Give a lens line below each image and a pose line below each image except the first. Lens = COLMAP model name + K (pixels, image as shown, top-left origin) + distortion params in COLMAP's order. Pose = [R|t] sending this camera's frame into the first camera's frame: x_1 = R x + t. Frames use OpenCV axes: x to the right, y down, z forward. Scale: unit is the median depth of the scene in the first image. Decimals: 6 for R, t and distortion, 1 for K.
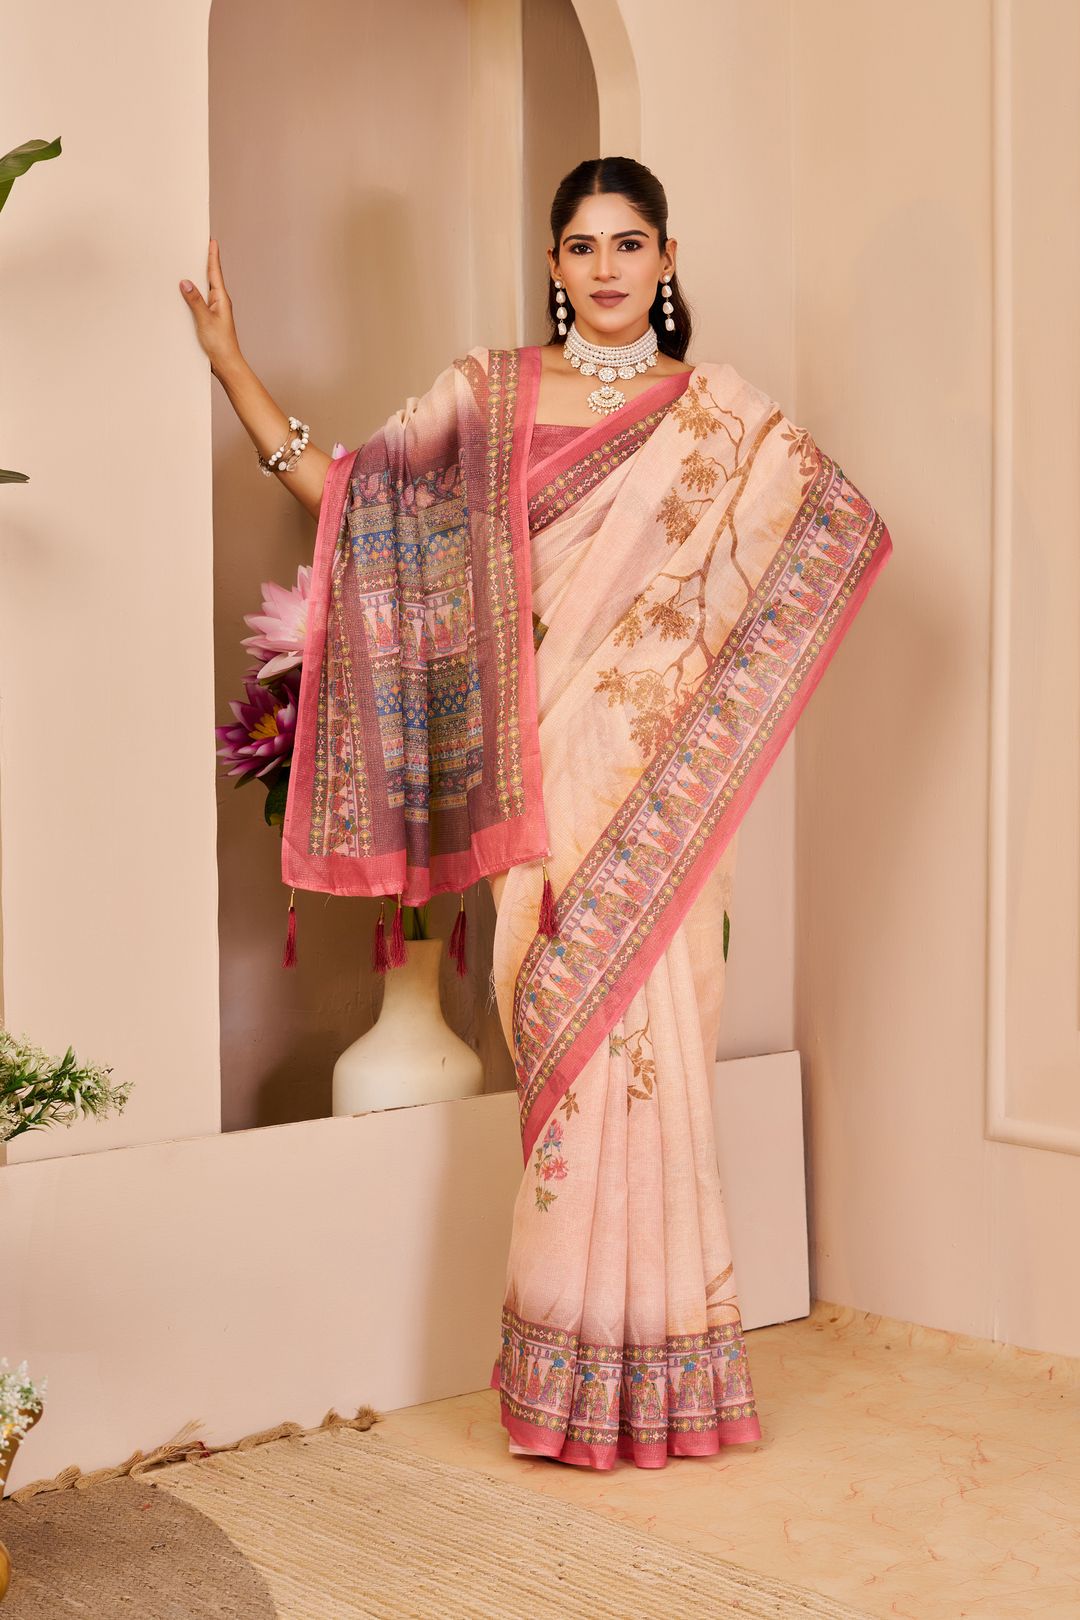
lens RADIAL K [[2696.8, 0, 660.2], [0, 2696.8, 807.5], [0, 0, 1]] dist [0.114418, -0.184432]
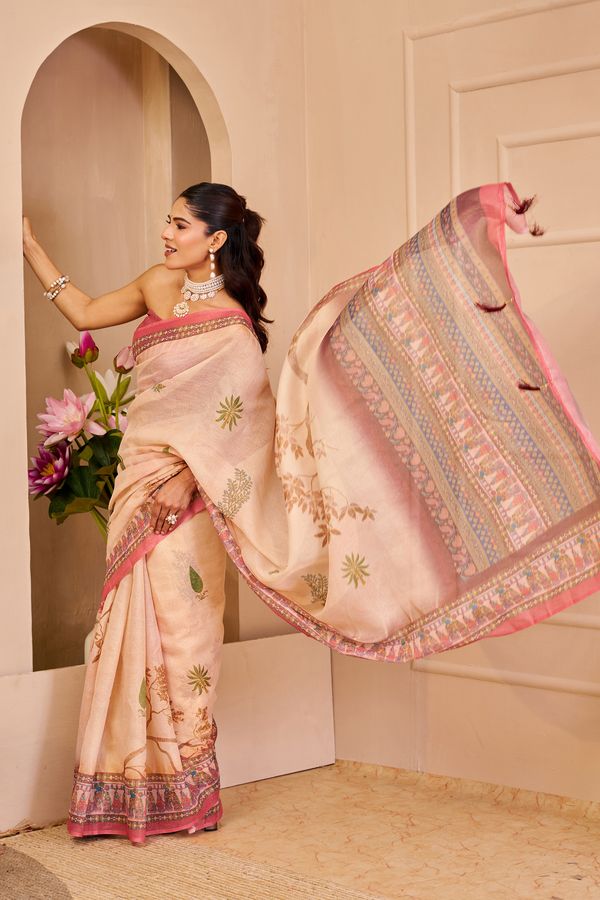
lens RADIAL K [[1654.3, 0, 300.0], [0, 1654.3, 450.0], [0, 0, 1]] dist [-0.018983, -0.039072]
pose [[0.998790, -0.015621, 0.046627, -0.017481], [0.017587, 0.998960, -0.042072, 0.010546], [-0.045922, 0.042842, 0.998026, -0.230193]]
